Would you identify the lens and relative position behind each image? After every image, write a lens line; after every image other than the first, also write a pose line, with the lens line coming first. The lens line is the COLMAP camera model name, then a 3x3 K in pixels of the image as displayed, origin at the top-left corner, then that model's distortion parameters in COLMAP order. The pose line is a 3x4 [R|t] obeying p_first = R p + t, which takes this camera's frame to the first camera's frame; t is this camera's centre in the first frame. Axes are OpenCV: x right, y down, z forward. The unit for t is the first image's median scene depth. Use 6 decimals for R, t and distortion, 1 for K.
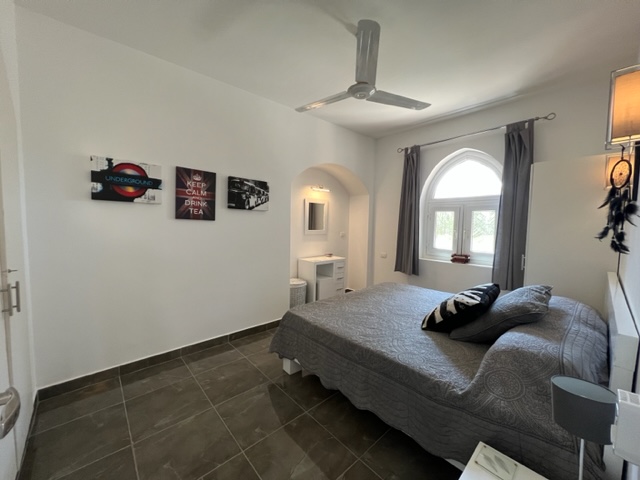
lens RADIAL K [[256.1, 0, 319.6], [0, 256.1, 238.2], [0, 0, 1]] dist [-0.001694, 0.000150]
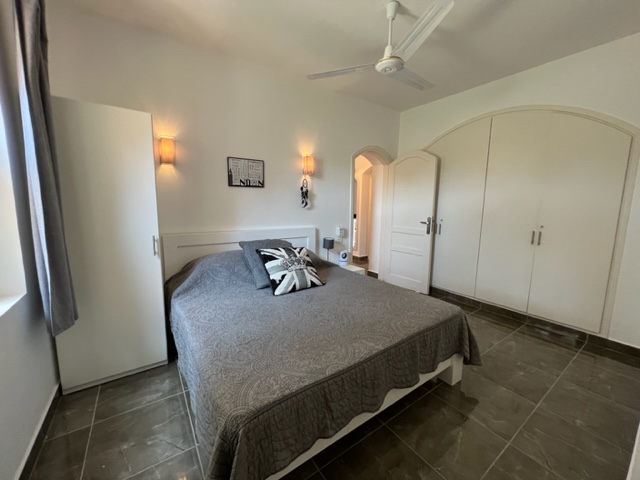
lens RADIAL K [[256.1, 0, 319.6], [0, 256.1, 238.2], [0, 0, 1]] dist [-0.001694, 0.000150]
pose [[-0.990909, -0.051021, 0.124485, 0.165615], [-0.025436, 0.979660, 0.199046, -0.066024], [-0.132108, 0.194070, -0.972052, 1.259274]]
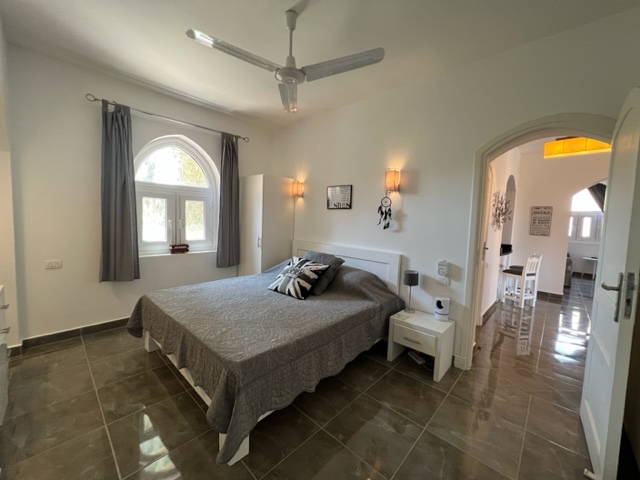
lens RADIAL K [[256.1, 0, 319.6], [0, 256.1, 238.2], [0, 0, 1]] dist [-0.001694, 0.000150]
pose [[-0.079345, -0.096607, 0.992155, -0.491524], [0.026776, 0.994727, 0.098999, -0.045096], [-0.996488, 0.034421, -0.076340, 0.579924]]
